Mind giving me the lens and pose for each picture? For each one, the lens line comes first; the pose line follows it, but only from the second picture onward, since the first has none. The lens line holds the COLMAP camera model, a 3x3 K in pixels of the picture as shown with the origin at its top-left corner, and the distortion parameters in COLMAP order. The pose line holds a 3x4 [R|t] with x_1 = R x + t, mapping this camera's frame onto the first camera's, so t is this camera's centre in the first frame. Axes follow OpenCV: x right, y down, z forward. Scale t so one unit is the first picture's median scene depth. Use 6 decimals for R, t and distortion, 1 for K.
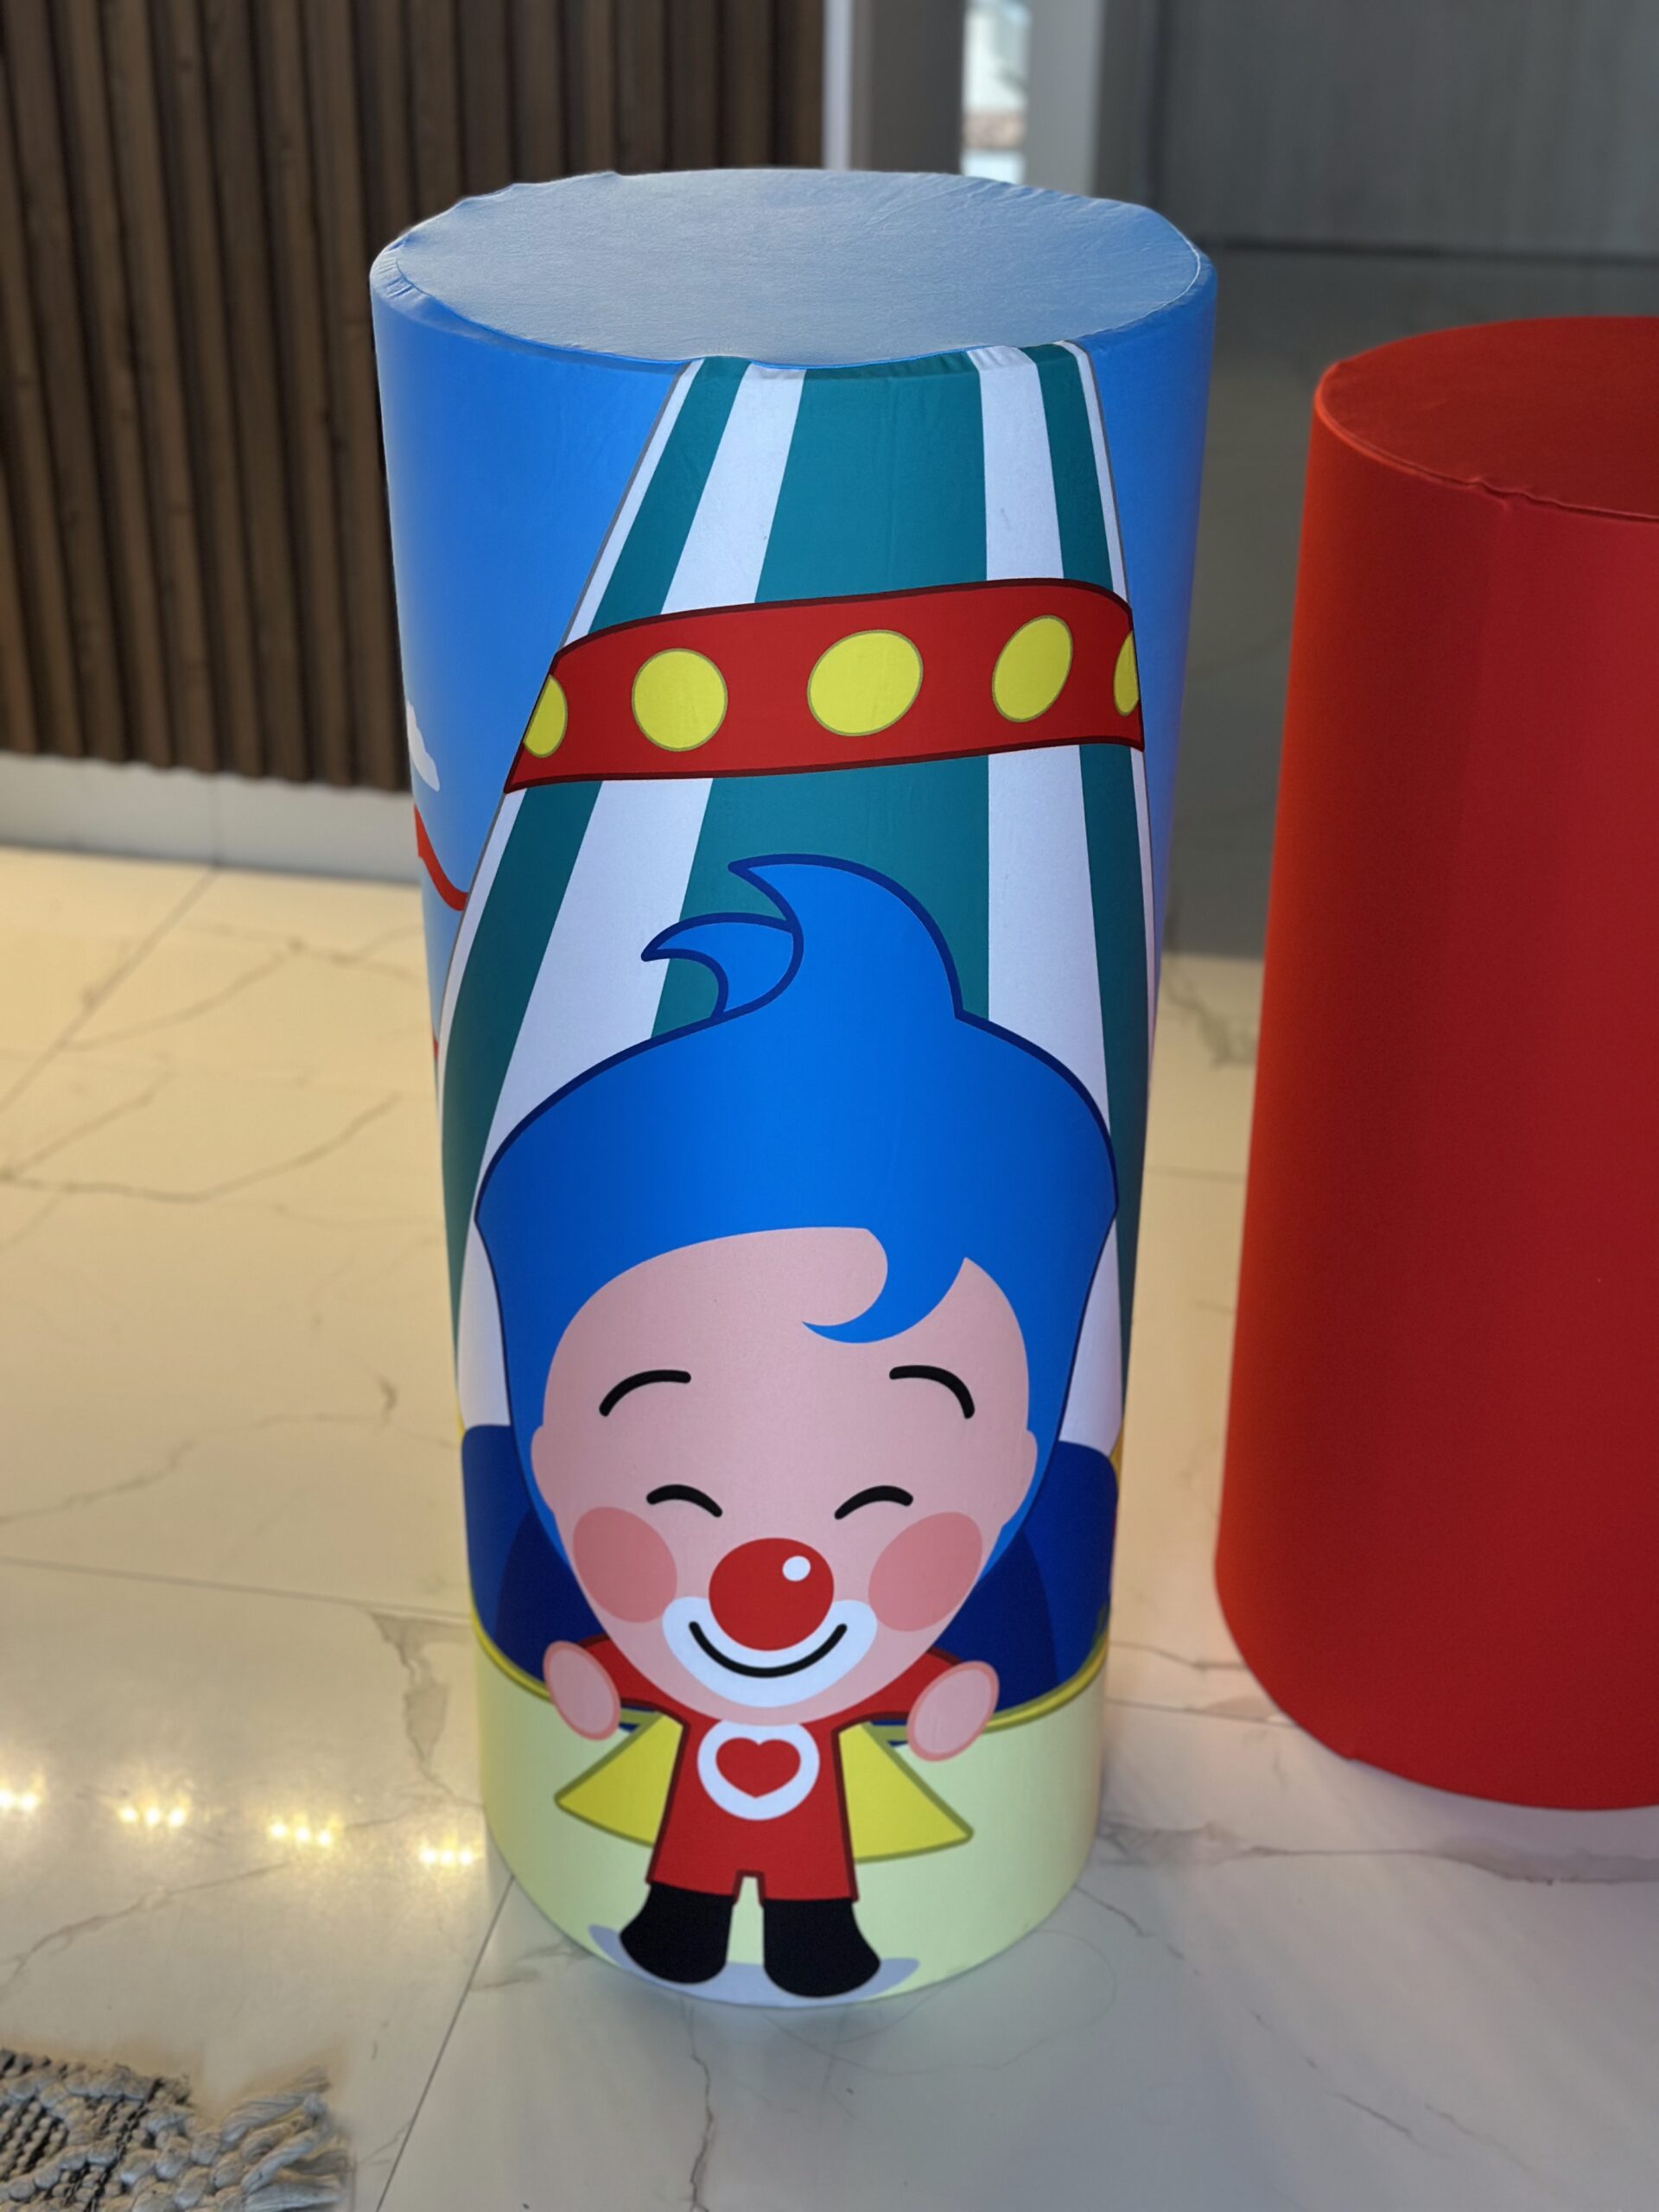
lens RADIAL K [[3077.7, 0, 814.9], [0, 3077.7, 1118.9], [0, 0, 1]] dist [0.123780, 0.000000]
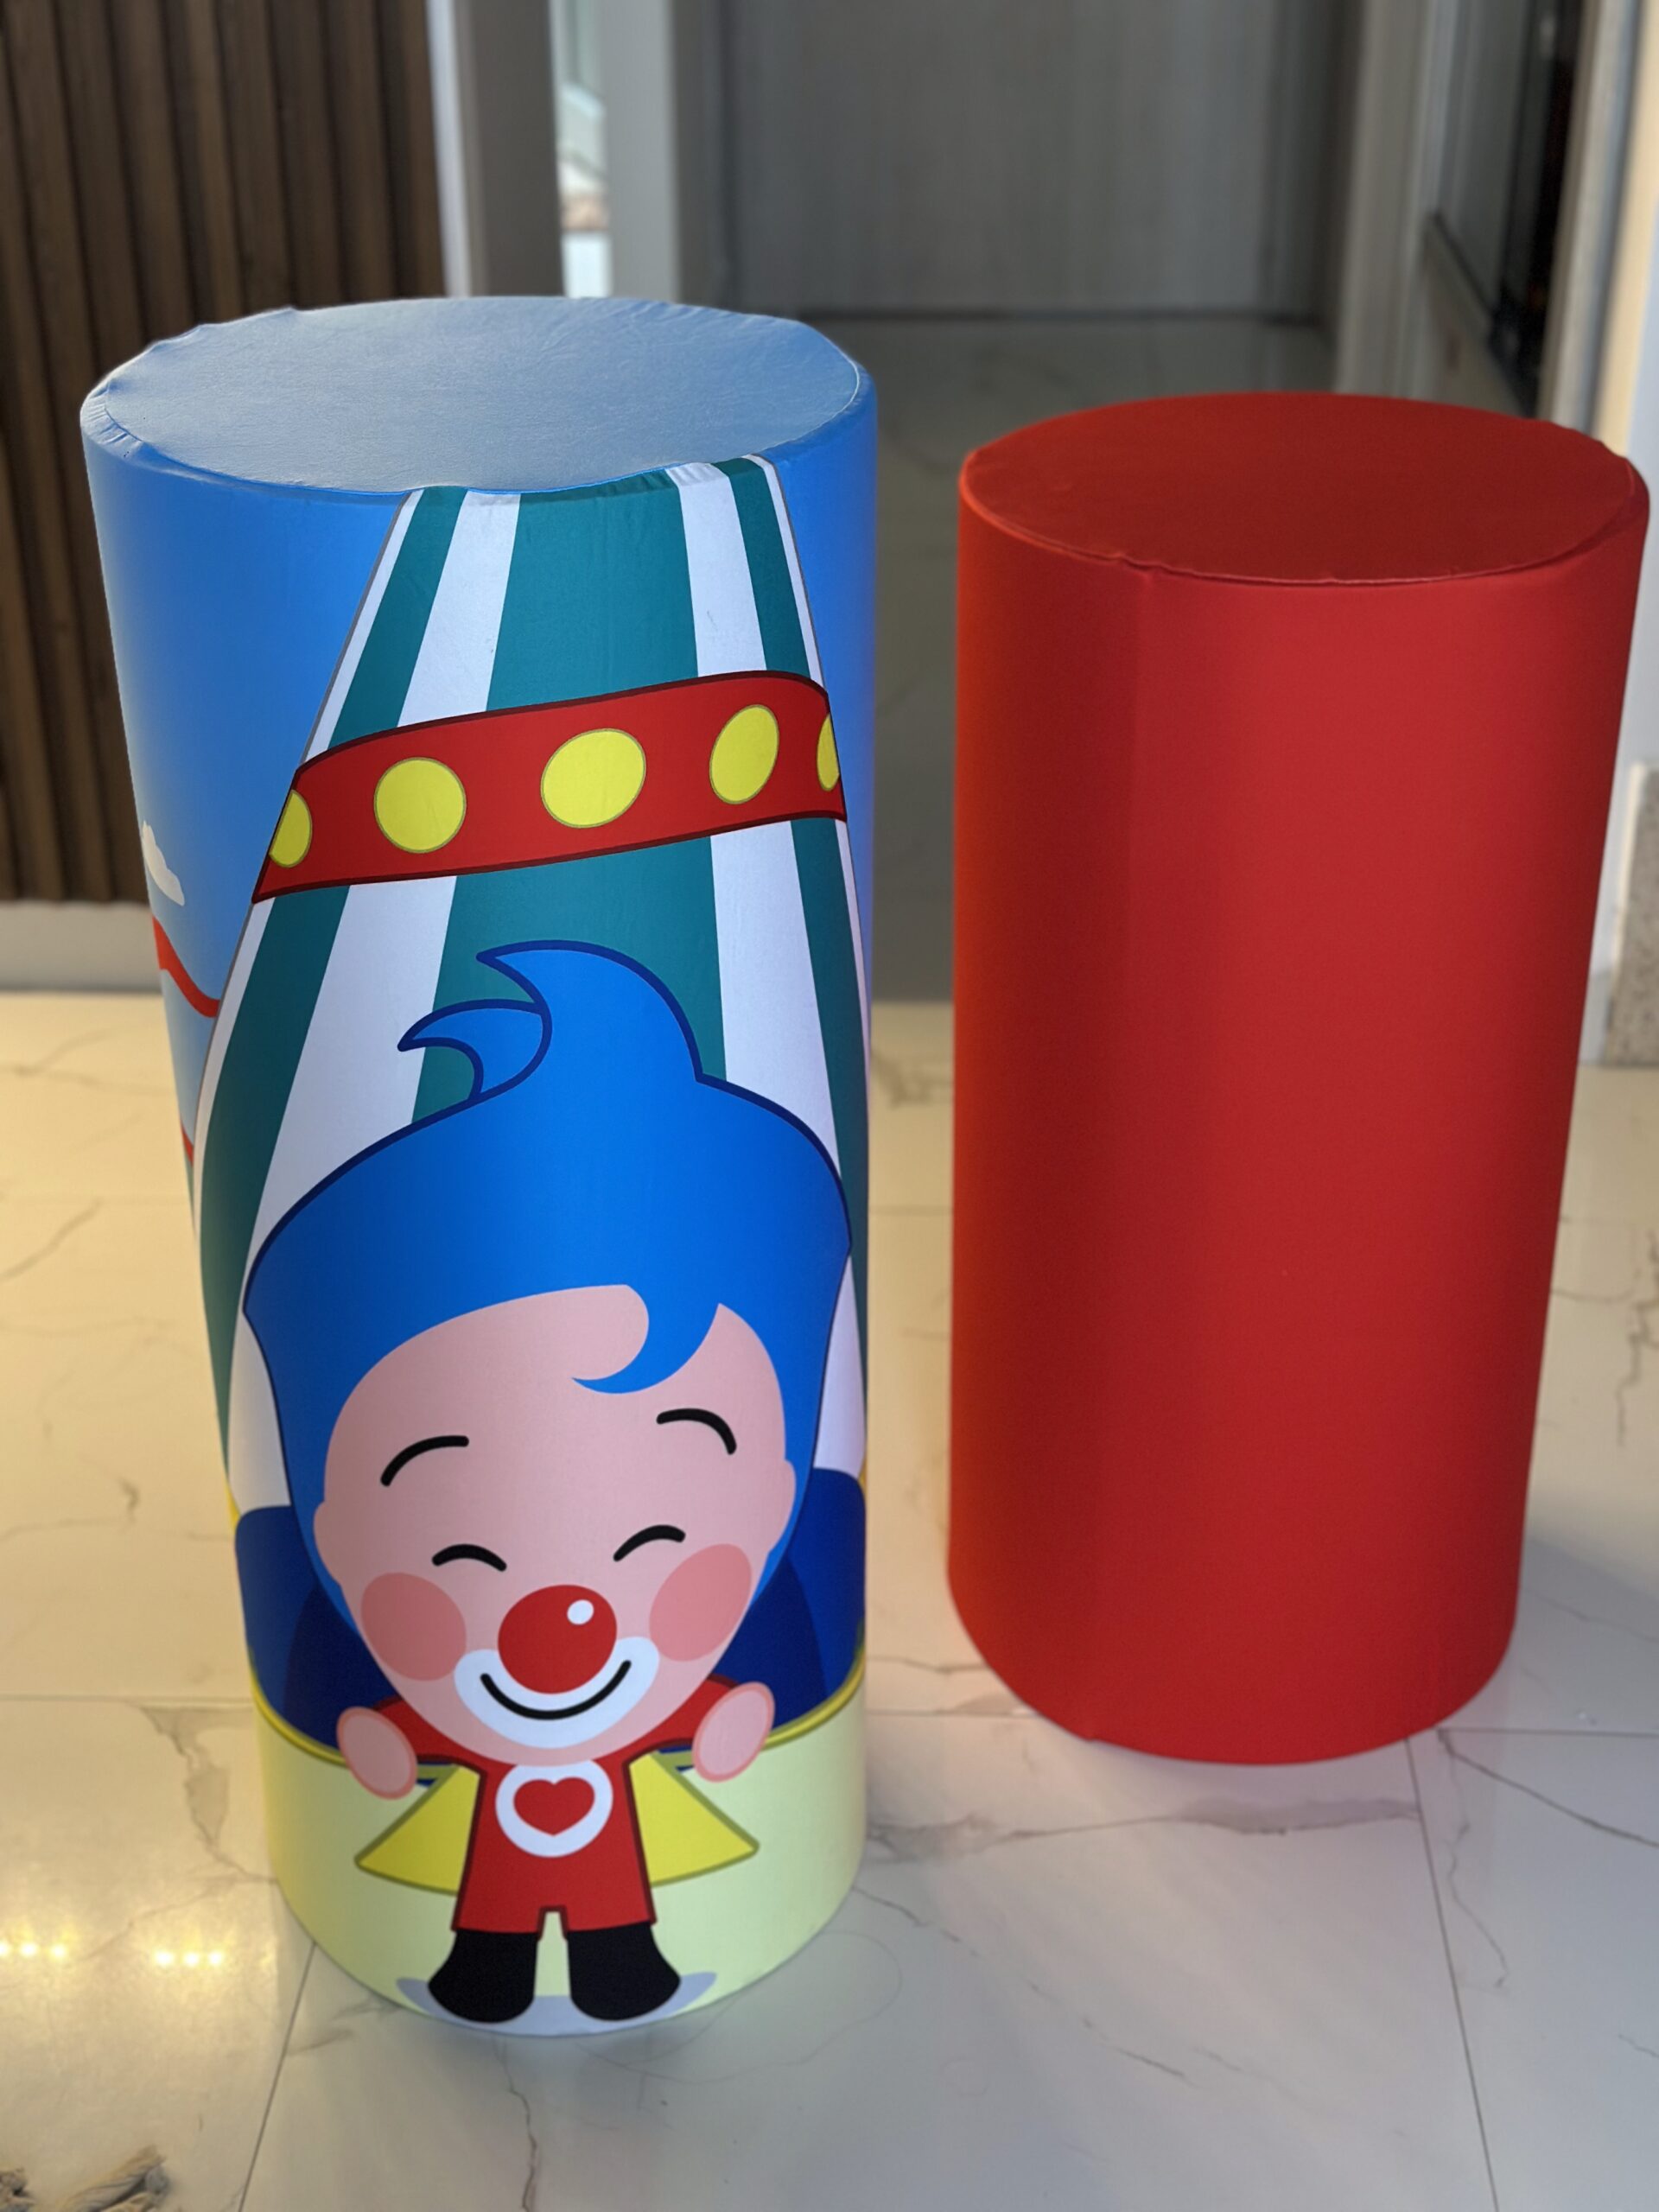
lens RADIAL K [[3077.7, 0, 821.3], [0, 3077.7, 1128.7], [0, 0, 1]] dist [0.123780, 0.000000]
pose [[0.989001, -0.082418, 0.122815, -0.040350], [0.084335, 0.996382, -0.010480, -0.001262], [-0.121507, 0.020723, 0.992374, -0.063615]]
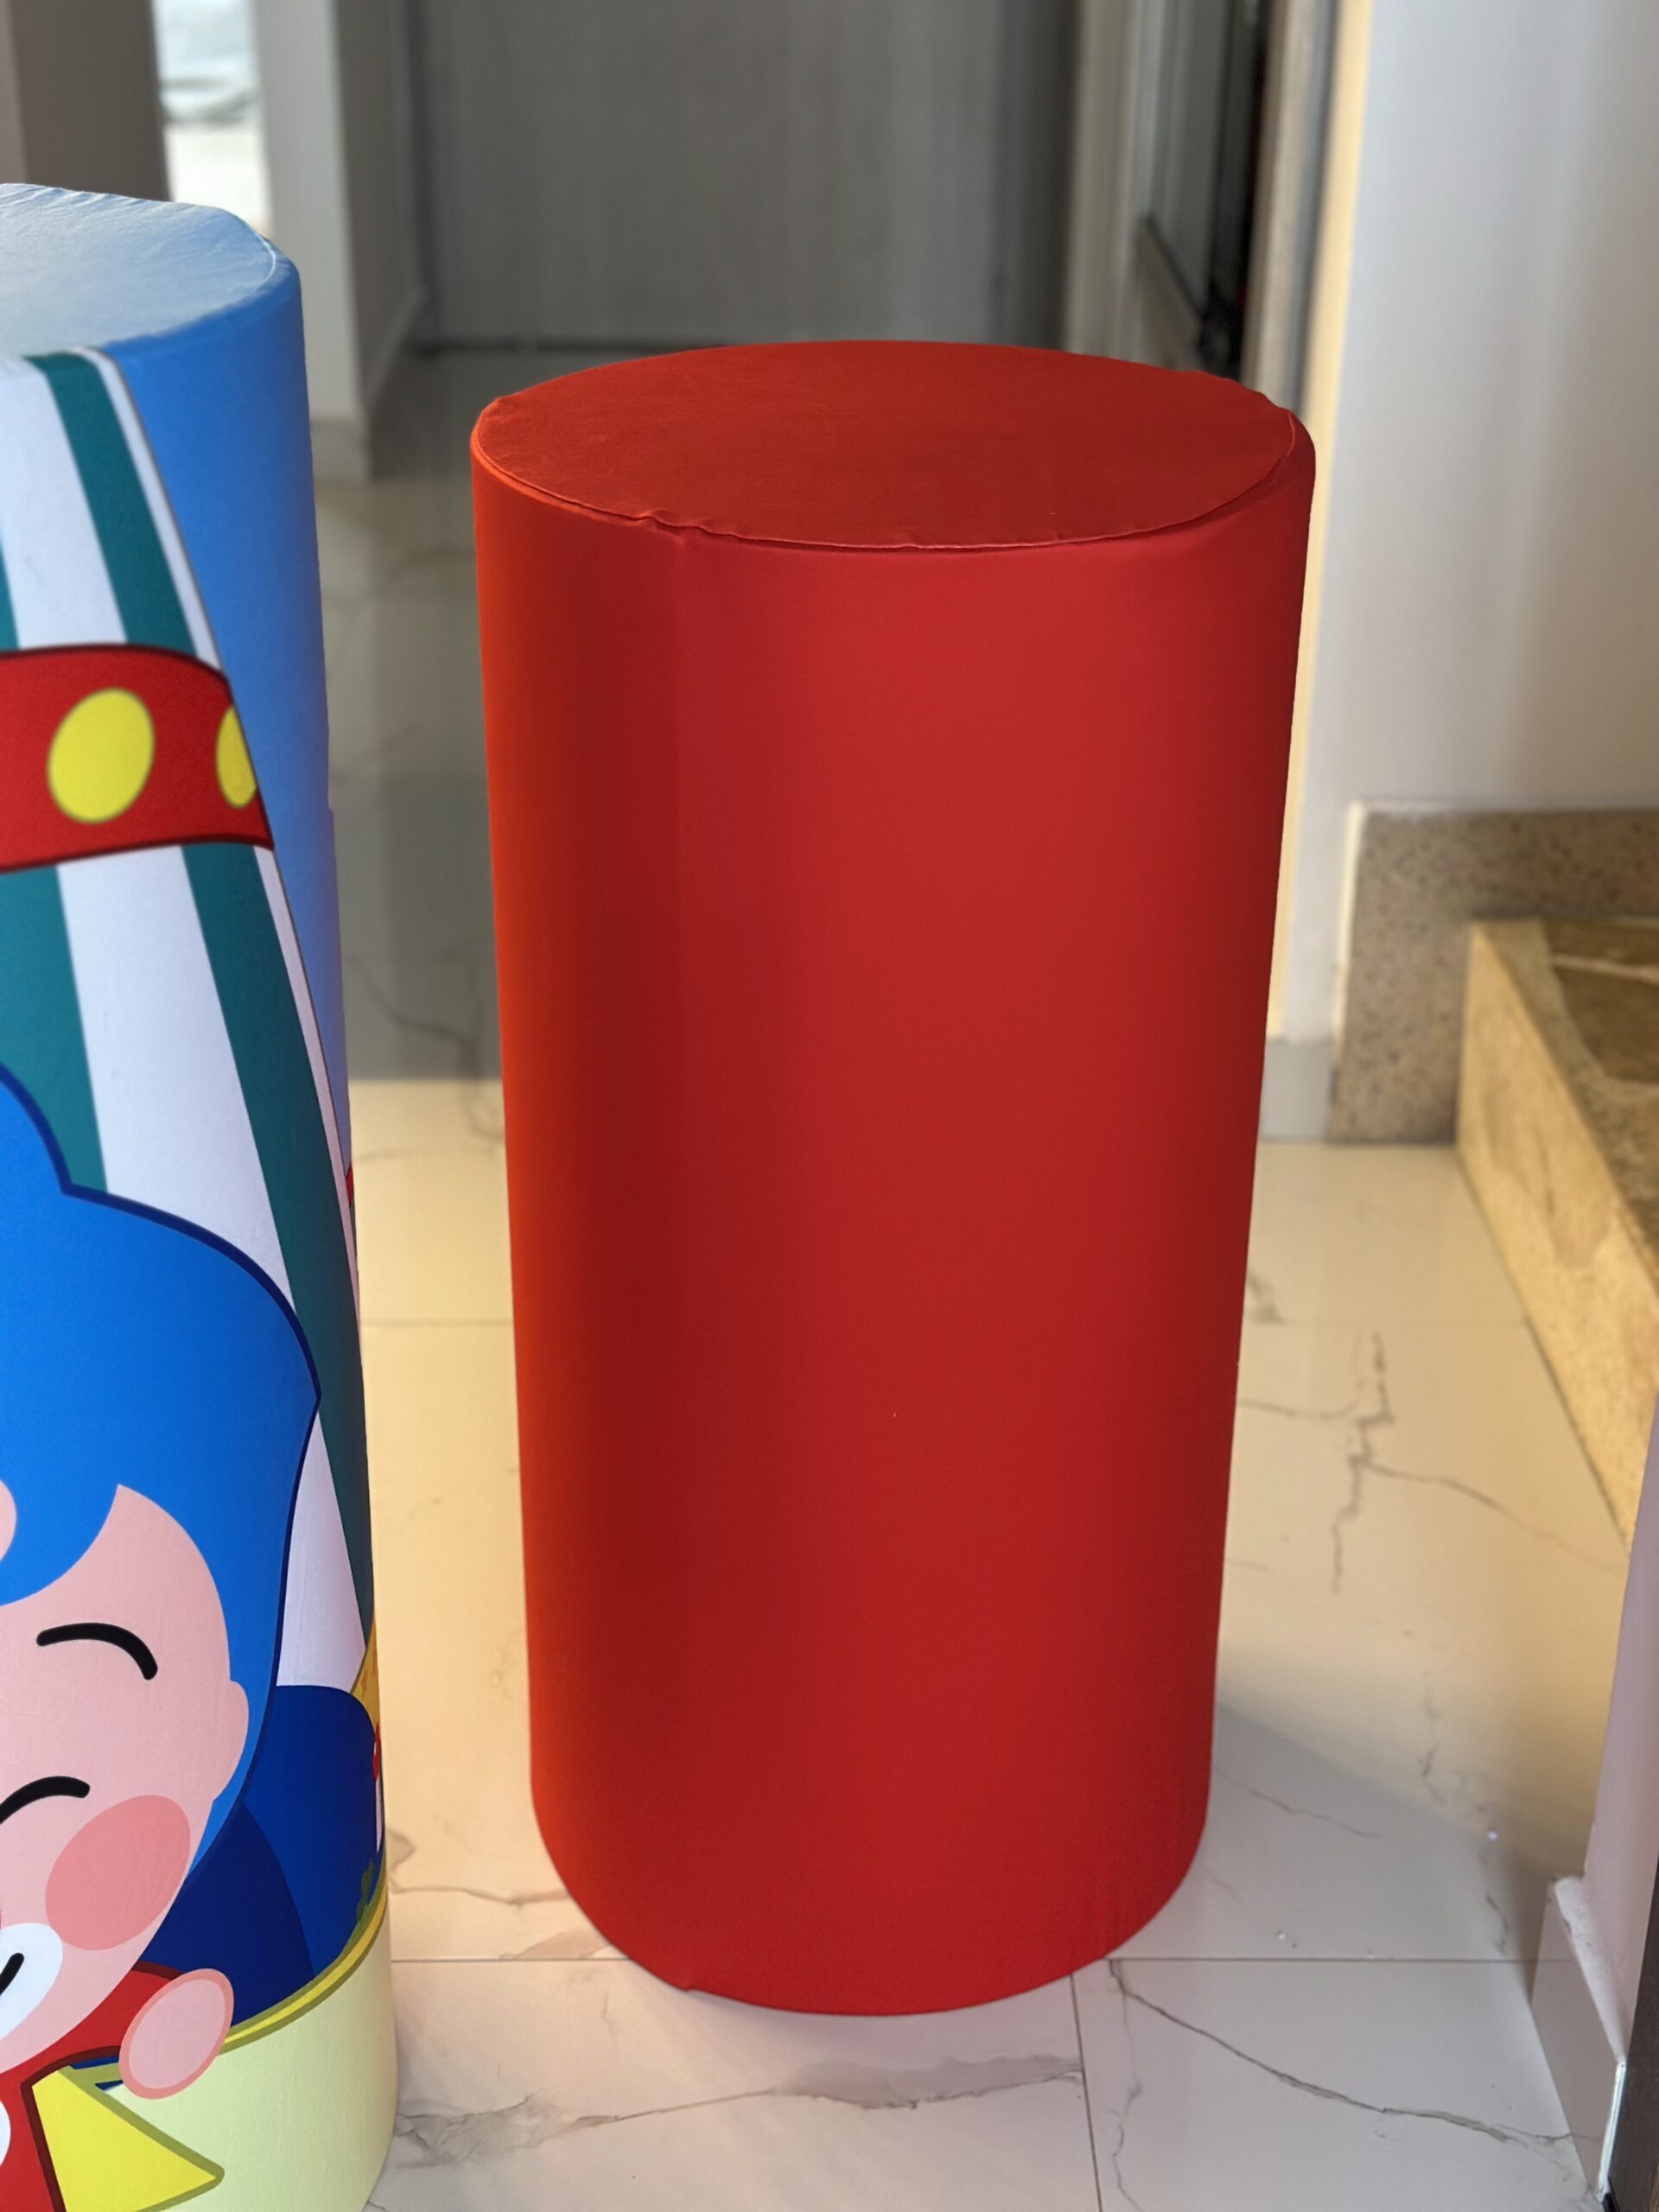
lens RADIAL K [[3077.7, 0, 824.2], [0, 3077.7, 1123.1], [0, 0, 1]] dist [0.123780, 0.000000]
pose [[0.978244, -0.091330, 0.186271, 0.082786], [0.098573, 0.994678, -0.029980, -0.006513], [-0.182542, 0.047689, 0.982041, 0.150958]]
